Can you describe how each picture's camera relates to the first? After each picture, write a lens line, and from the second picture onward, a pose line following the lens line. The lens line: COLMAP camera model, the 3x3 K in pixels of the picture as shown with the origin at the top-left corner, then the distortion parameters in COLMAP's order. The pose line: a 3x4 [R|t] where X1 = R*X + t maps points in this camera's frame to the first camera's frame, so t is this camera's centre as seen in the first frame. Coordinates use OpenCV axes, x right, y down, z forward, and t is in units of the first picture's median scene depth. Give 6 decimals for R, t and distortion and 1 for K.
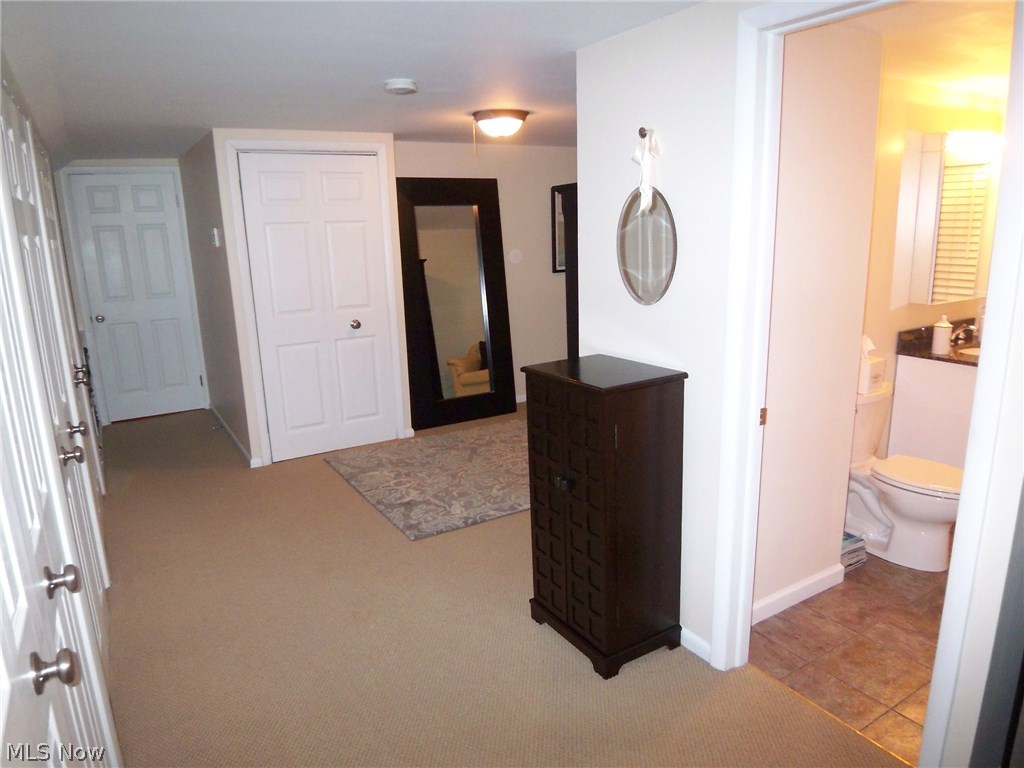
lens RADIAL K [[686.1, 0, 505.7], [0, 686.1, 387.7], [0, 0, 1]] dist [-0.016316, -0.039957]
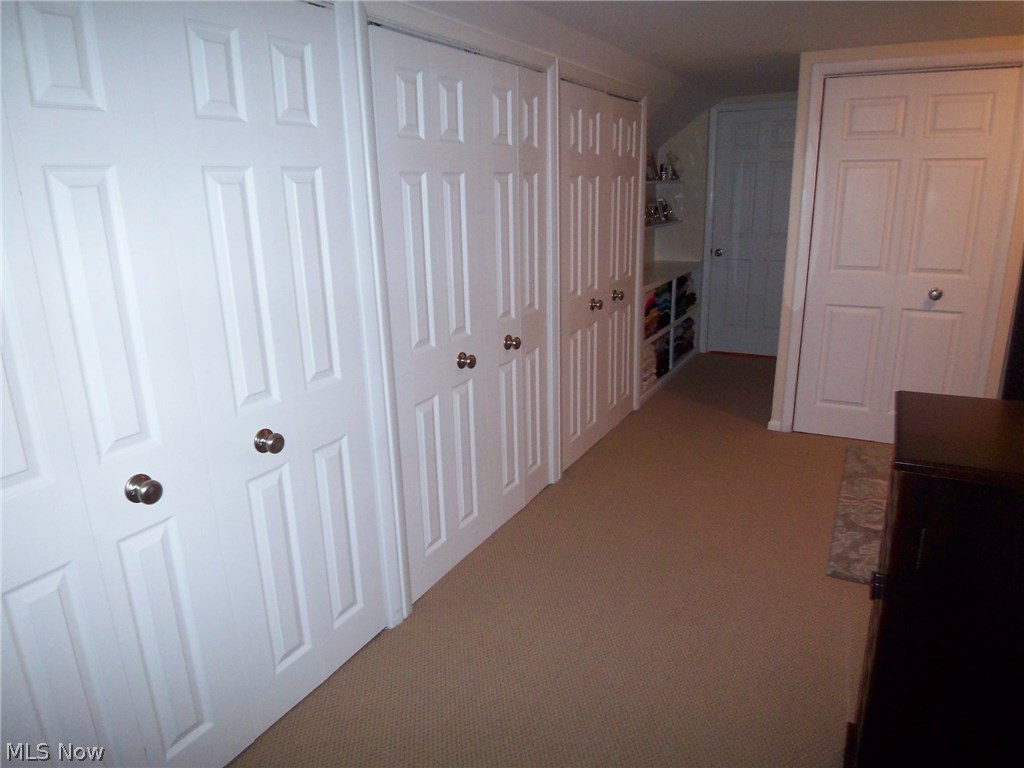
lens RADIAL K [[686.1, 0, 511.7], [0, 686.1, 385.2], [0, 0, 1]] dist [-0.016316, -0.039957]
pose [[0.522012, 0.256143, -0.813569, 0.188019], [-0.187041, 0.965003, 0.183808, -0.046038], [0.832177, 0.056221, 0.551652, 0.192245]]
